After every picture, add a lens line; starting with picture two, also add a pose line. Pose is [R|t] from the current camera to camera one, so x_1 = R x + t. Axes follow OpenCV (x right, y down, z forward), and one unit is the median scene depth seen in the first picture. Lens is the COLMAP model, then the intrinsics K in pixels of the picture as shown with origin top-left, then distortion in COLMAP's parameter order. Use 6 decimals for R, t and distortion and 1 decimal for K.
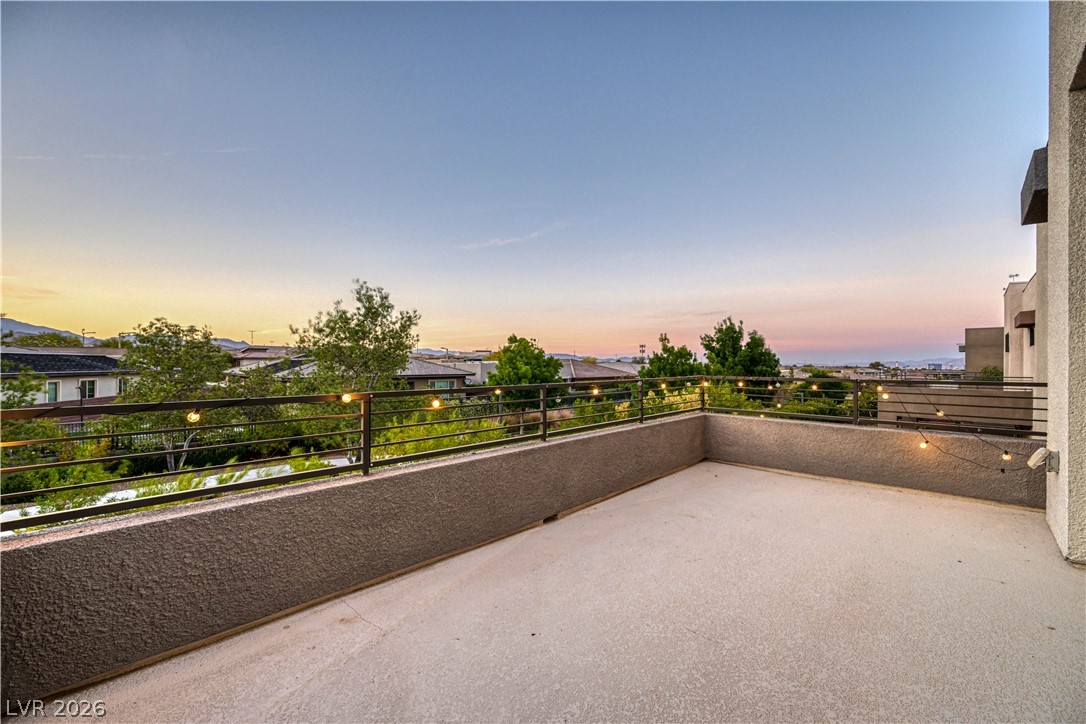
lens RADIAL K [[426.6, 0, 541.3], [0, 426.6, 361.2], [0, 0, 1]] dist [-0.001677, 0.000661]
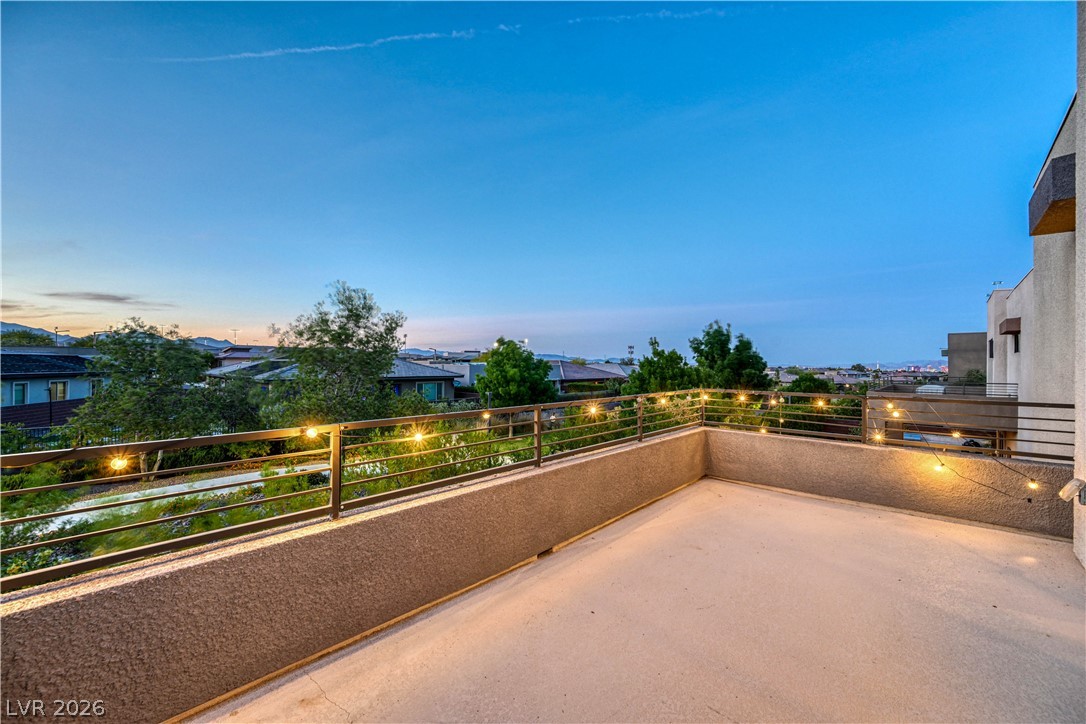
lens RADIAL K [[426.6, 0, 542.2], [0, 426.6, 361.3], [0, 0, 1]] dist [-0.001677, 0.000661]
pose [[0.999578, 0.003378, 0.028867, -0.003621], [-0.003353, 0.999994, -0.000905, -0.011424], [-0.028870, 0.000808, 0.999583, 0.025504]]
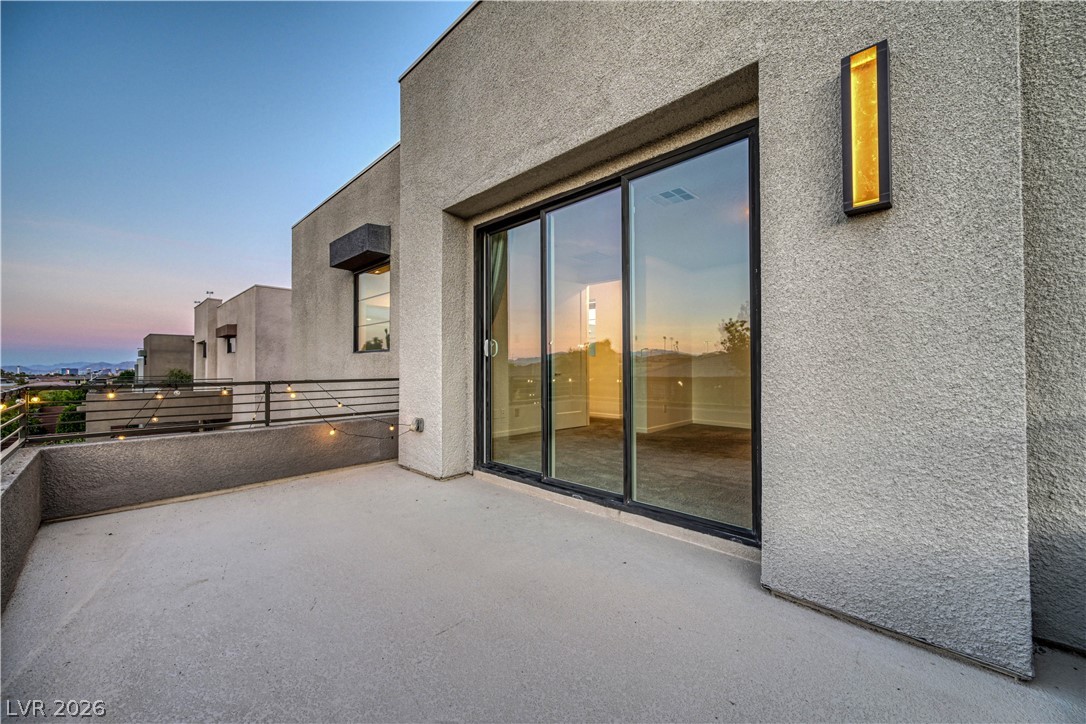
lens RADIAL K [[426.6, 0, 543.8], [0, 426.6, 360.8], [0, 0, 1]] dist [-0.001677, 0.000661]
pose [[-0.018132, 0.013430, 0.999745, -0.110512], [-0.002049, 0.999907, -0.013470, 0.001958], [-0.999834, -0.002292, -0.018102, 0.132663]]
